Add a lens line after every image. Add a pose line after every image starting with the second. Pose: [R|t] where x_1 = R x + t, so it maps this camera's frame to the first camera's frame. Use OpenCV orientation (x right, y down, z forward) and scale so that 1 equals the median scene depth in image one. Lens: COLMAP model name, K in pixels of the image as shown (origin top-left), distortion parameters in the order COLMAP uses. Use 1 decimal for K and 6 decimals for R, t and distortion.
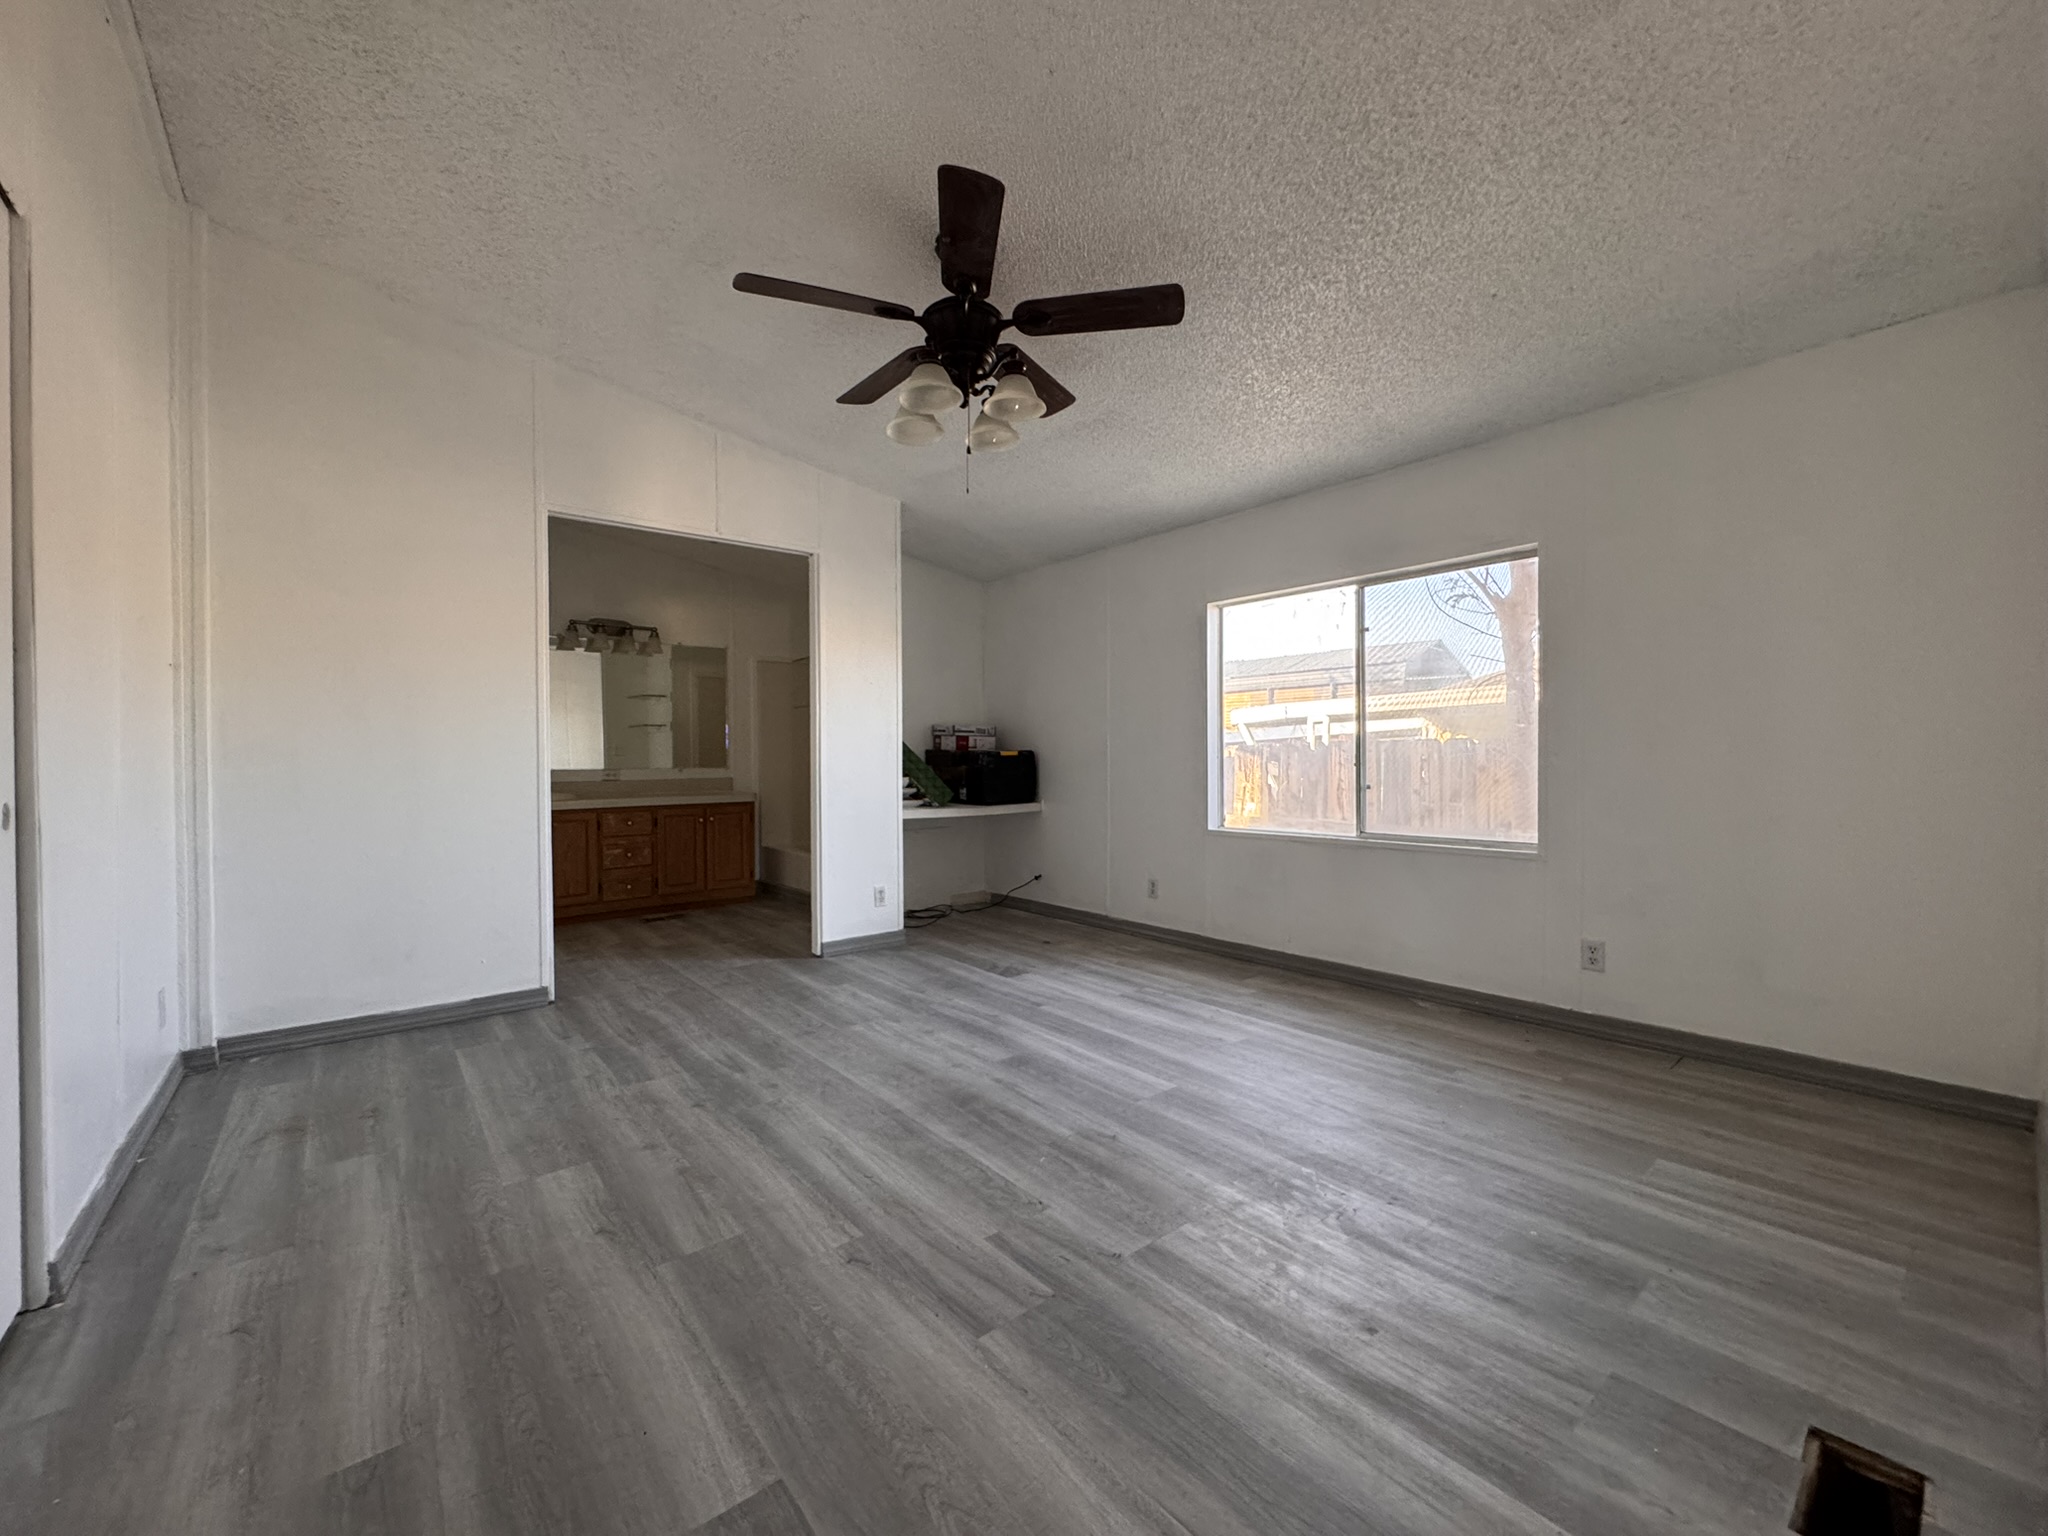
lens RADIAL K [[815.5, 0, 1011.4], [0, 815.5, 768.7], [0, 0, 1]] dist [0.000042, -0.000334]
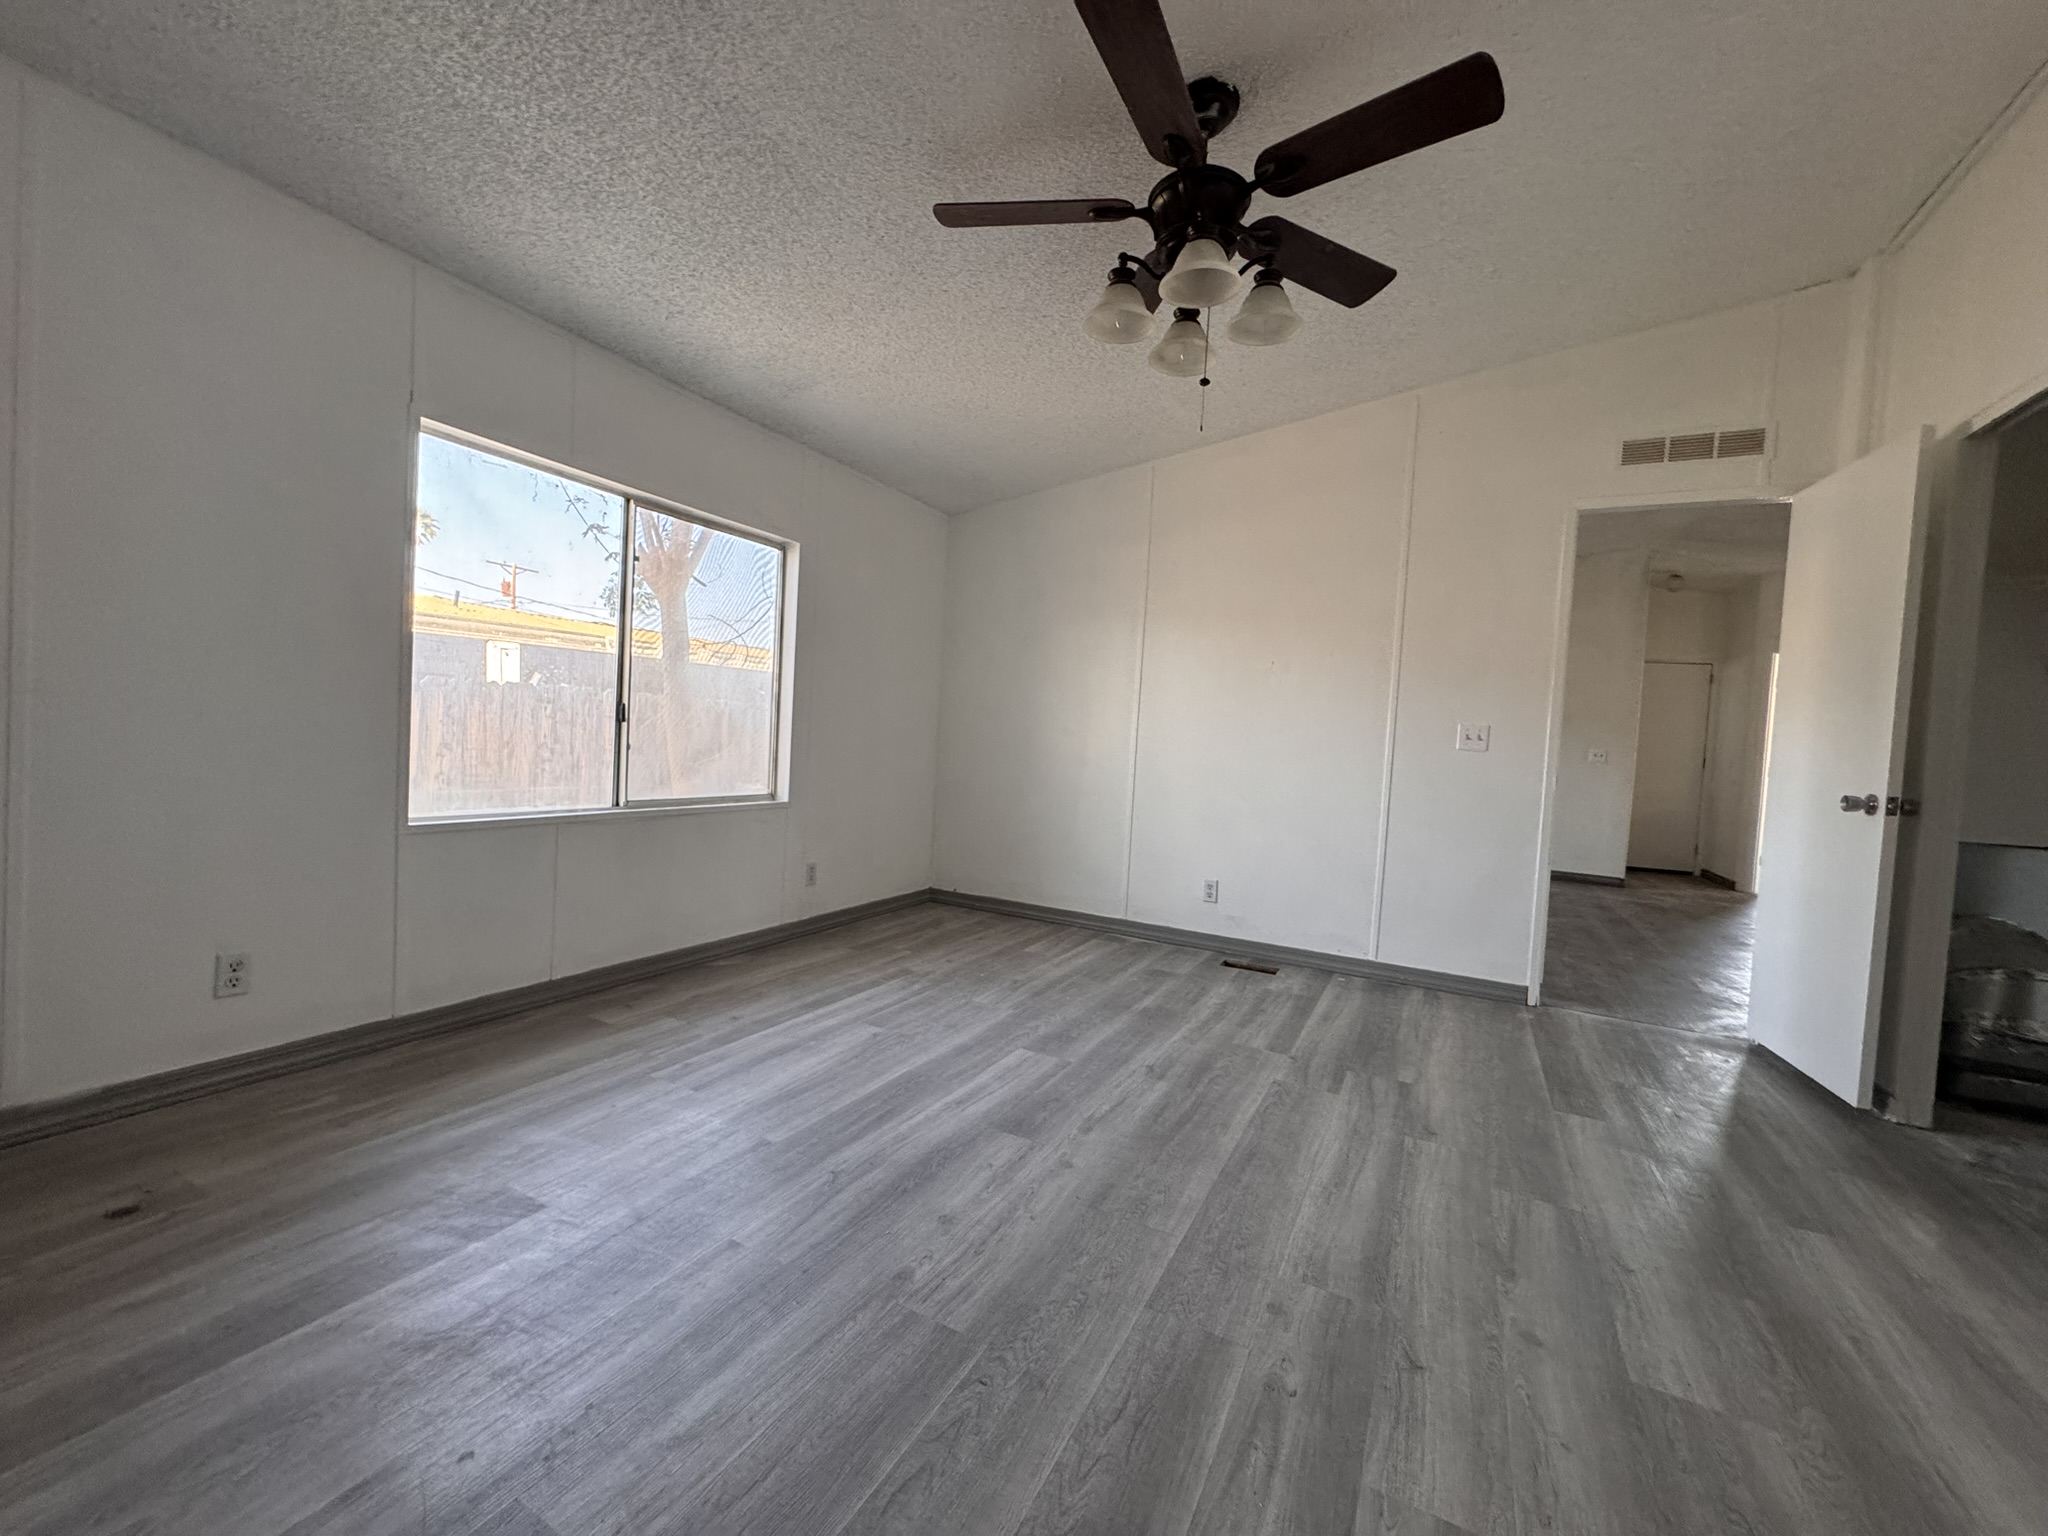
lens RADIAL K [[824.7, 0, 1024.0], [0, 824.7, 768.0], [0, 0, 1]] dist [-0.001256, -0.000407]
pose [[-0.399913, -0.051387, 0.915111, -0.674329], [-0.048861, 0.998203, 0.034700, -0.006037], [-0.915250, -0.030836, -0.401705, 1.291963]]
